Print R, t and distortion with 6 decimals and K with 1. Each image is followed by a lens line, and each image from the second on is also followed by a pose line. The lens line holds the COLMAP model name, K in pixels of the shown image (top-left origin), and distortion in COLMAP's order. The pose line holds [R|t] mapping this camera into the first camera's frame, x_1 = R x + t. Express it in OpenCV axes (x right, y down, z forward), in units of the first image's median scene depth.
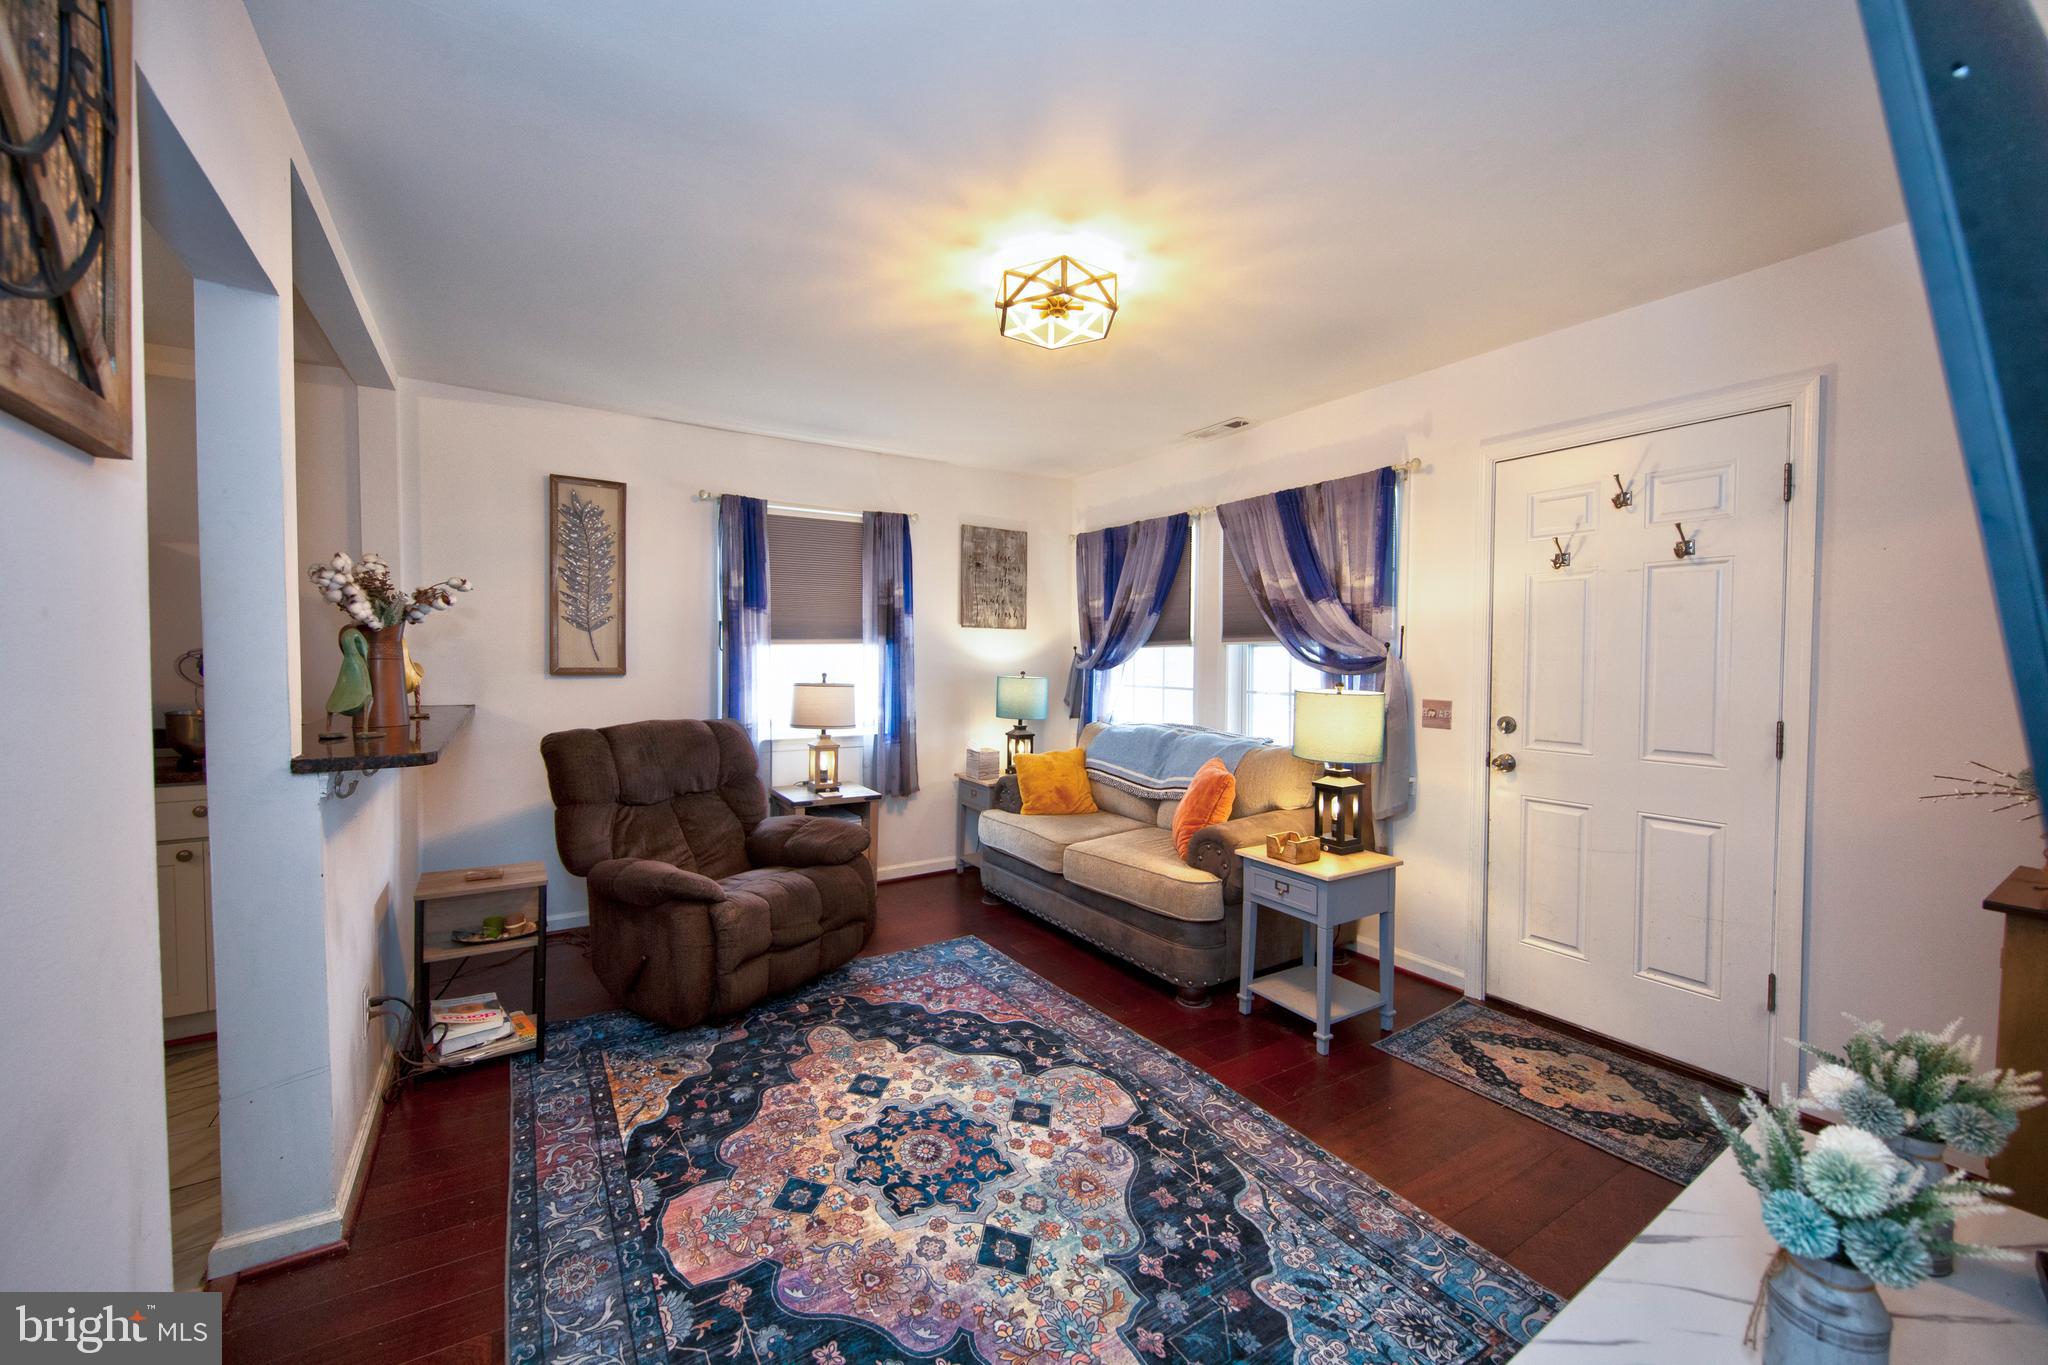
lens RADIAL K [[757.0, 0, 1024.0], [0, 757.0, 682.5], [0, 0, 1]] dist [0.023063, -0.000083]
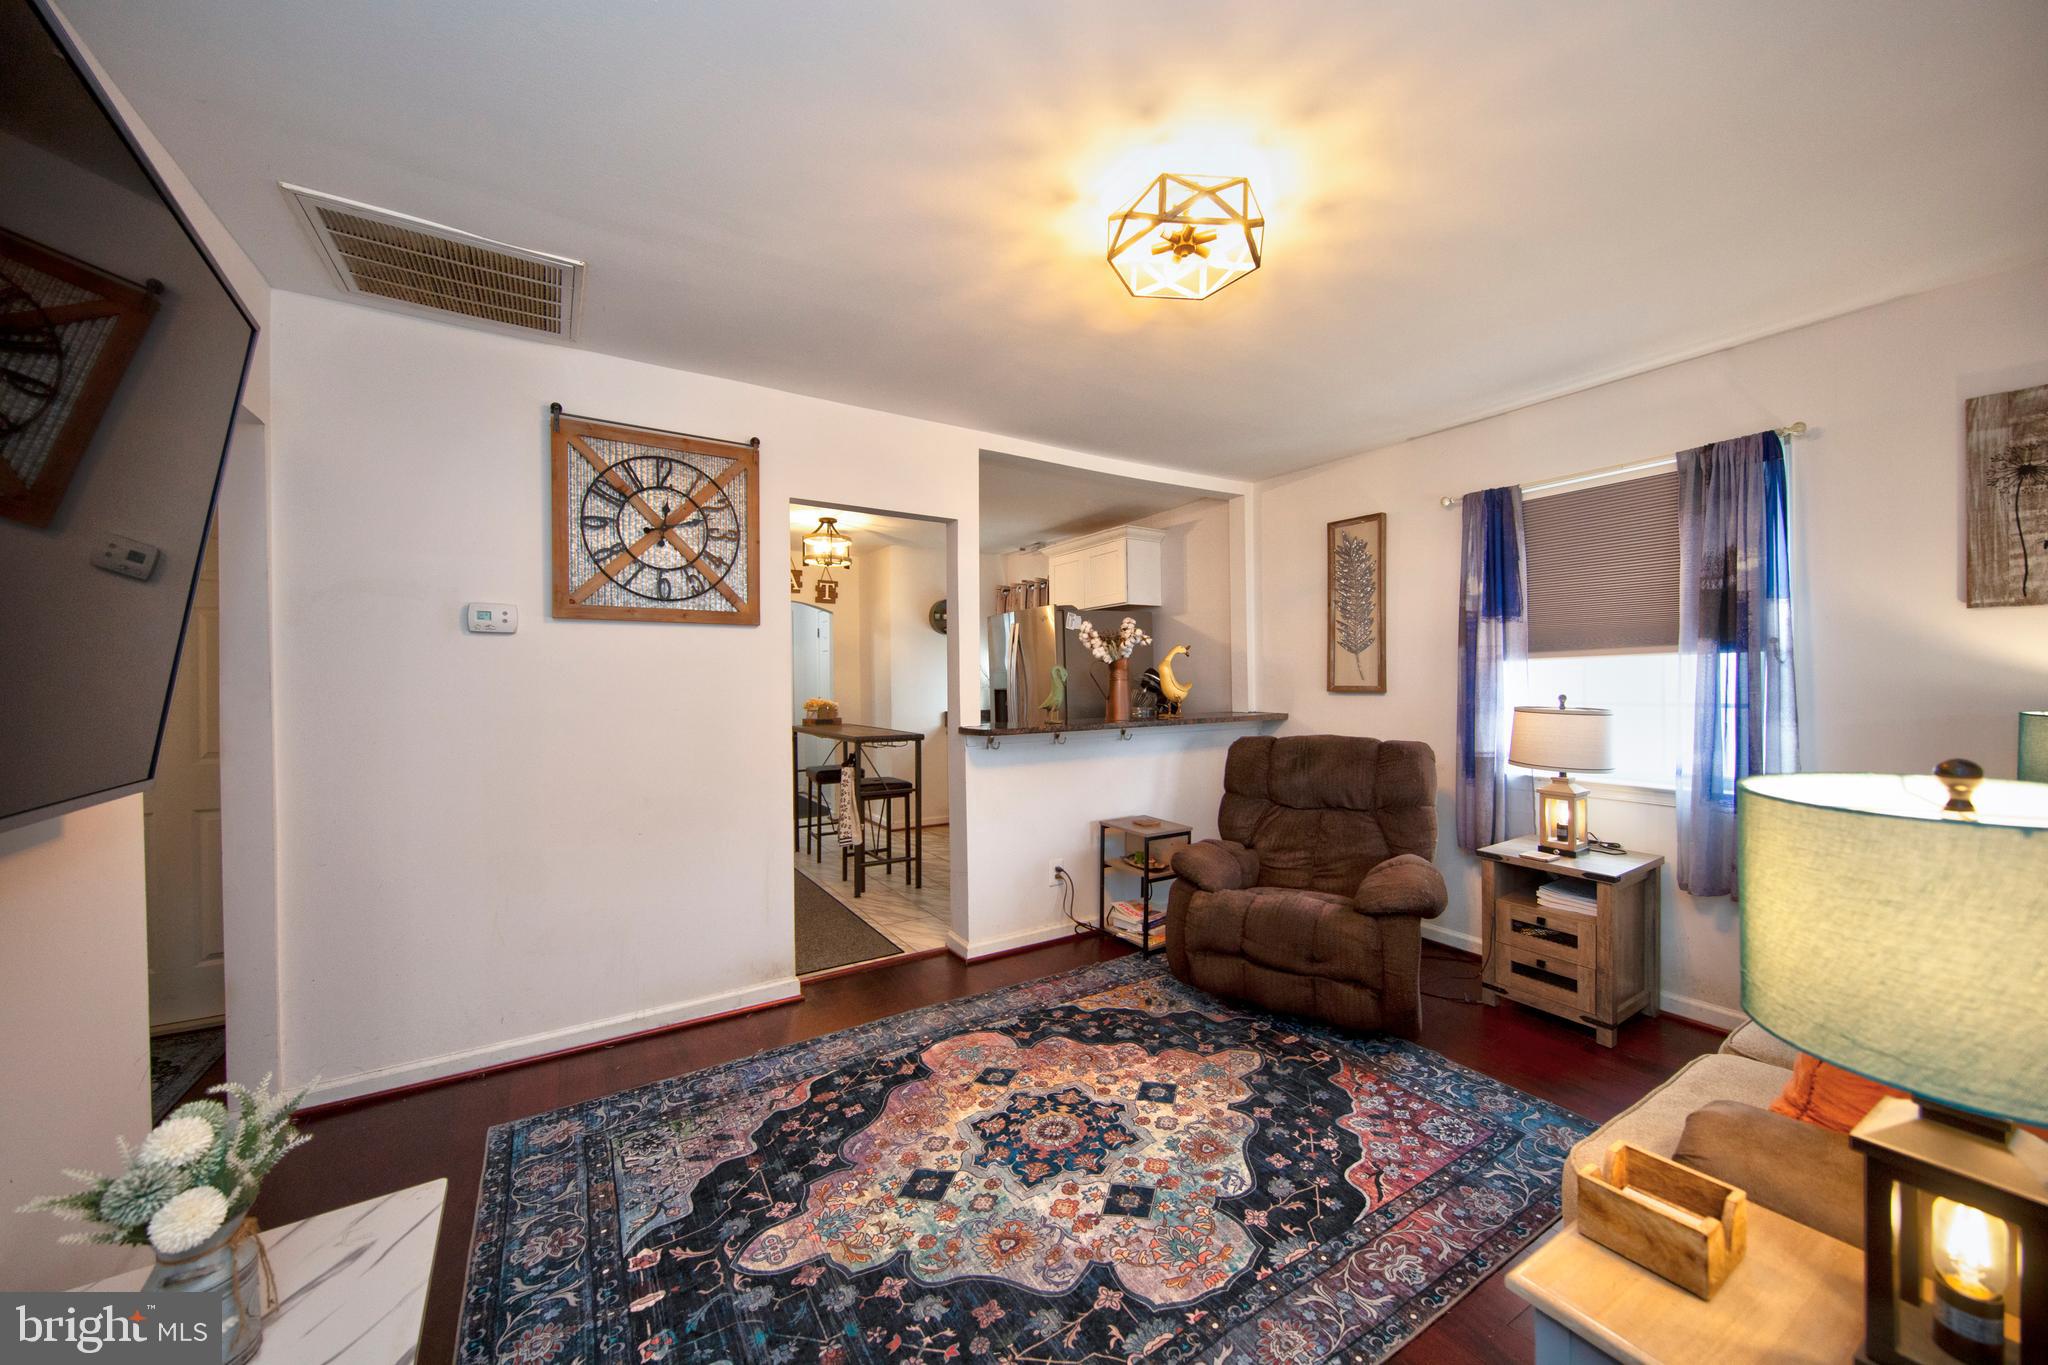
lens RADIAL K [[735.0, 0, 1035.1], [0, 735.0, 679.7], [0, 0, 1]] dist [0.005879, -0.000176]
pose [[0.021161, -0.001630, -0.999775, 0.792805], [-0.025884, 0.999663, -0.002178, -0.022021], [0.999441, 0.025924, 0.021111, 0.804949]]
